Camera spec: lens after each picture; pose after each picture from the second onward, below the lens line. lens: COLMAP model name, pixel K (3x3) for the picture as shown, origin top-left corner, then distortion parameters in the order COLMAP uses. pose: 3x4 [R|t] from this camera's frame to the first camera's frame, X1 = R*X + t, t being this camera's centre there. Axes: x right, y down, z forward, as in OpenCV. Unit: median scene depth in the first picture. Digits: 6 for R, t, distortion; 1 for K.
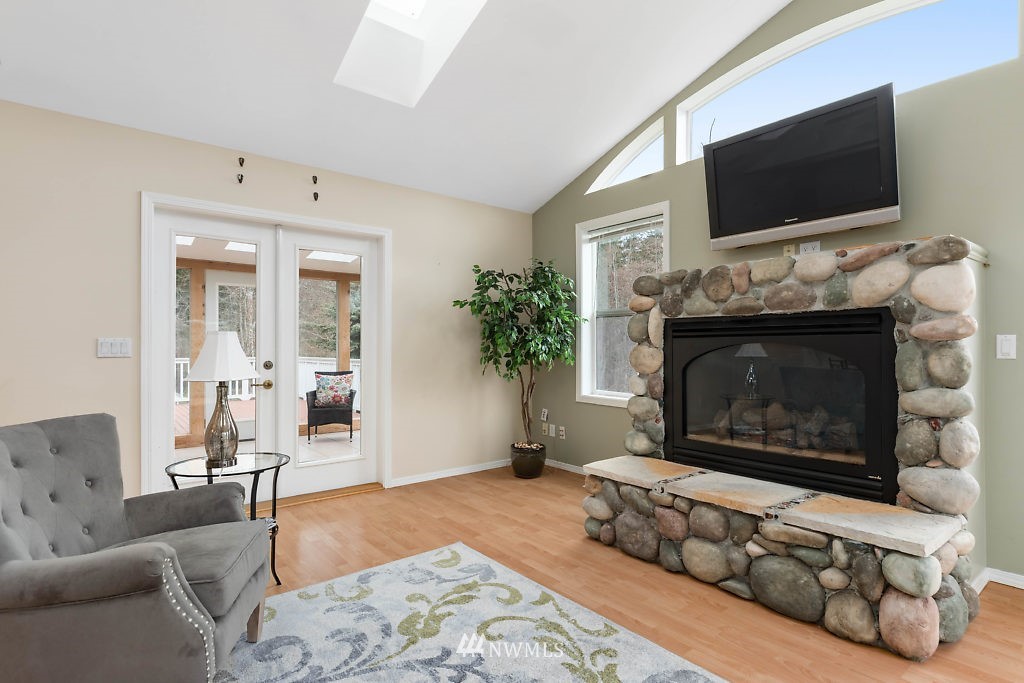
lens RADIAL K [[530.9, 0, 513.4], [0, 530.9, 342.5], [0, 0, 1]] dist [-0.007760, -0.001021]
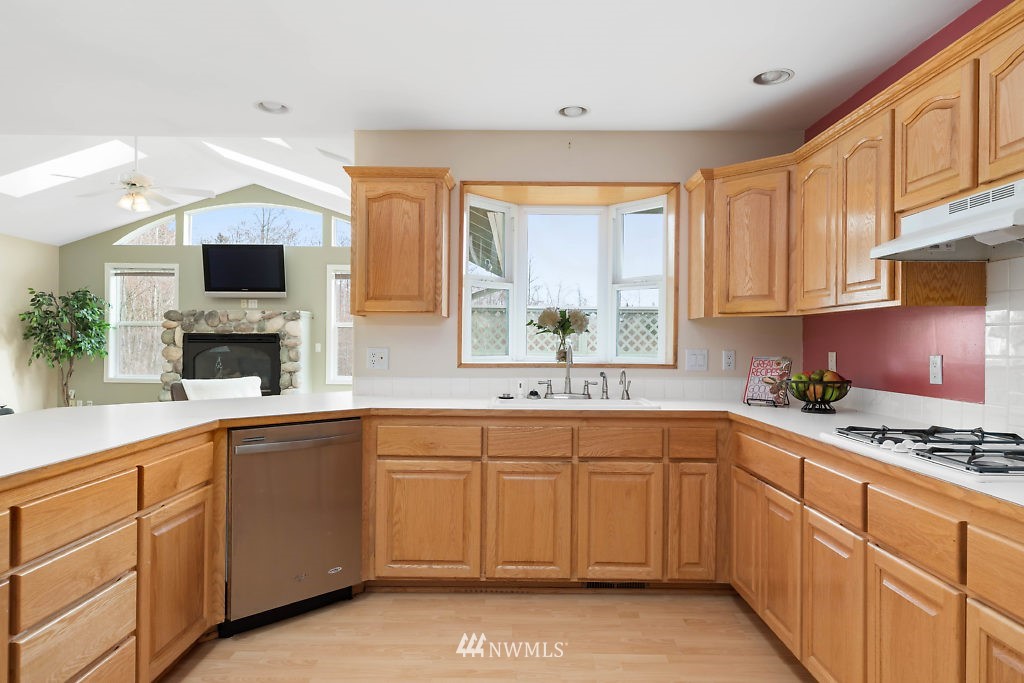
lens RADIAL K [[647.3, 0, 512.3], [0, 647.3, 341.8], [0, 0, 1]] dist [0.000411, 0.002716]
pose [[0.634151, 0.007134, 0.773176, -0.819800], [-0.016344, 0.999858, 0.004179, -0.041866], [-0.773036, -0.015287, 0.634178, -1.515250]]
